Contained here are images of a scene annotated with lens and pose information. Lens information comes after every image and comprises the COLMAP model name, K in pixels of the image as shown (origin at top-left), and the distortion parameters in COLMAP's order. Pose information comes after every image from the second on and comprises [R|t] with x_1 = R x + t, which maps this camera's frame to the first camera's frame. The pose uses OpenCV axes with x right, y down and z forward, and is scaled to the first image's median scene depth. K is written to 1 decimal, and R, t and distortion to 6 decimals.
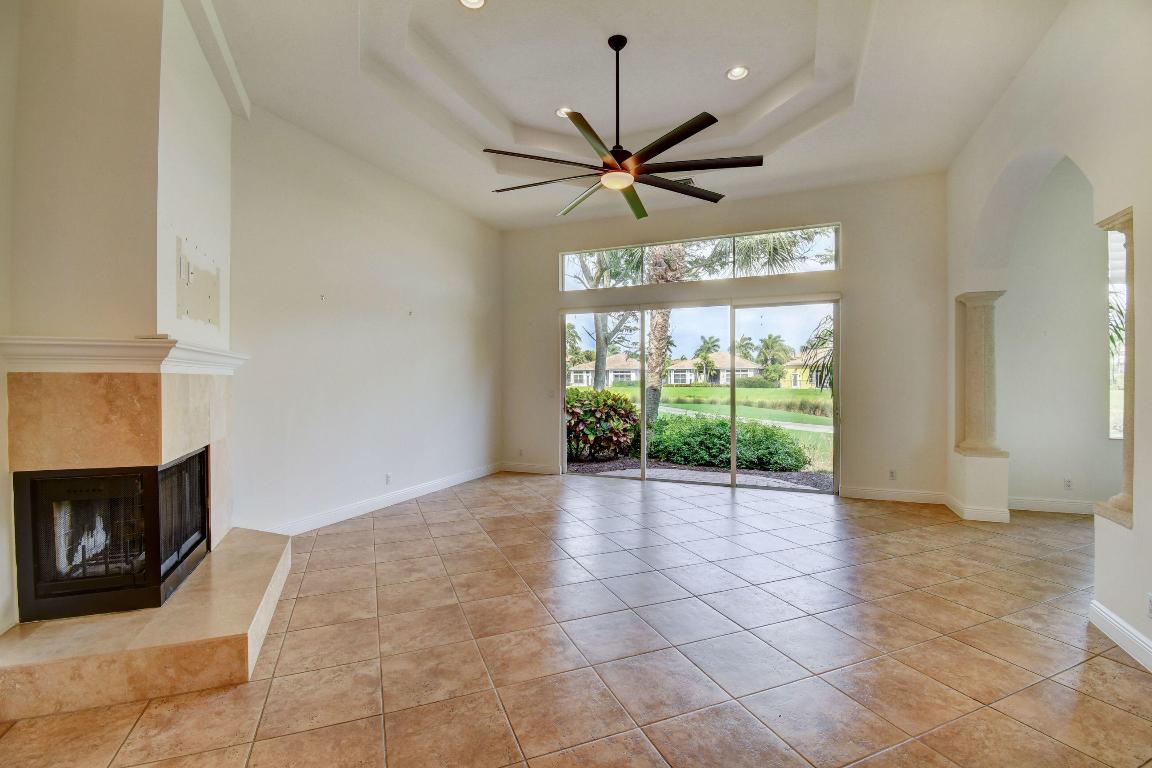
lens RADIAL K [[506.9, 0, 572.6], [0, 506.9, 384.5], [0, 0, 1]] dist [0.000172, -0.009891]
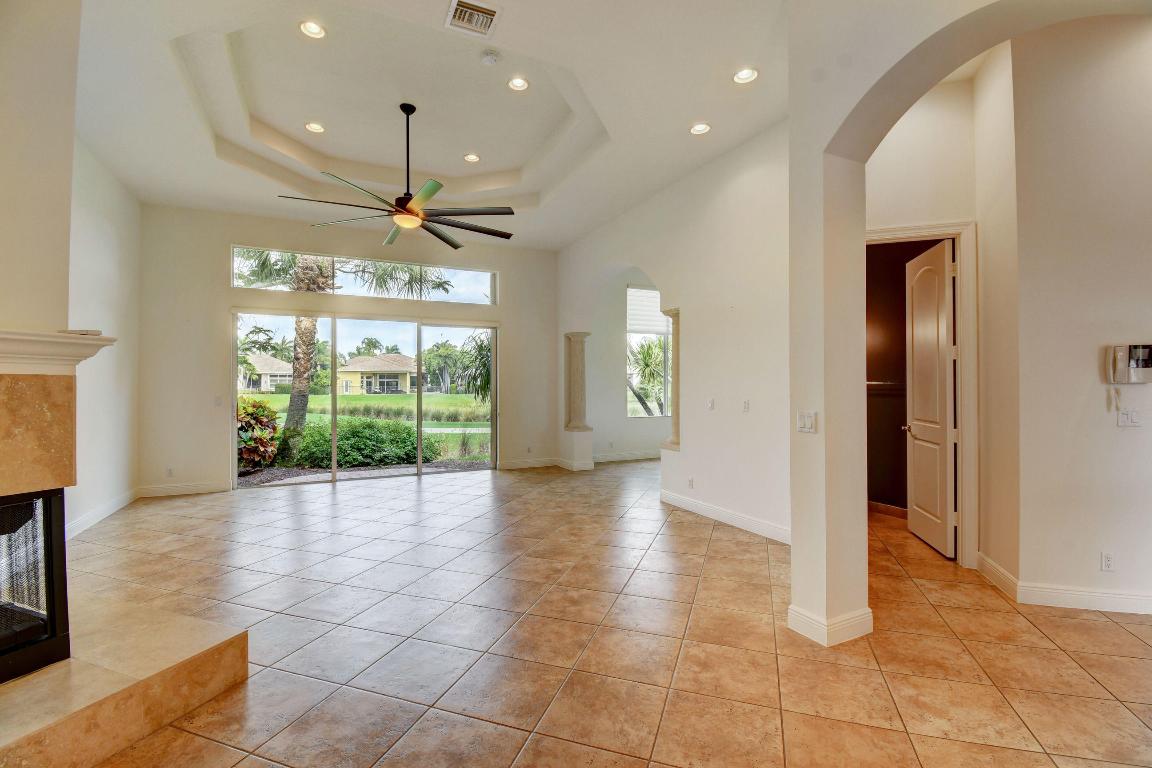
lens RADIAL K [[506.9, 0, 577.6], [0, 506.9, 385.8], [0, 0, 1]] dist [0.000172, -0.009891]
pose [[0.656461, 0.000450, 0.754360, -0.446371], [0.006417, 0.999960, -0.006182, 0.002711], [-0.754333, 0.008899, 0.656432, -0.083758]]
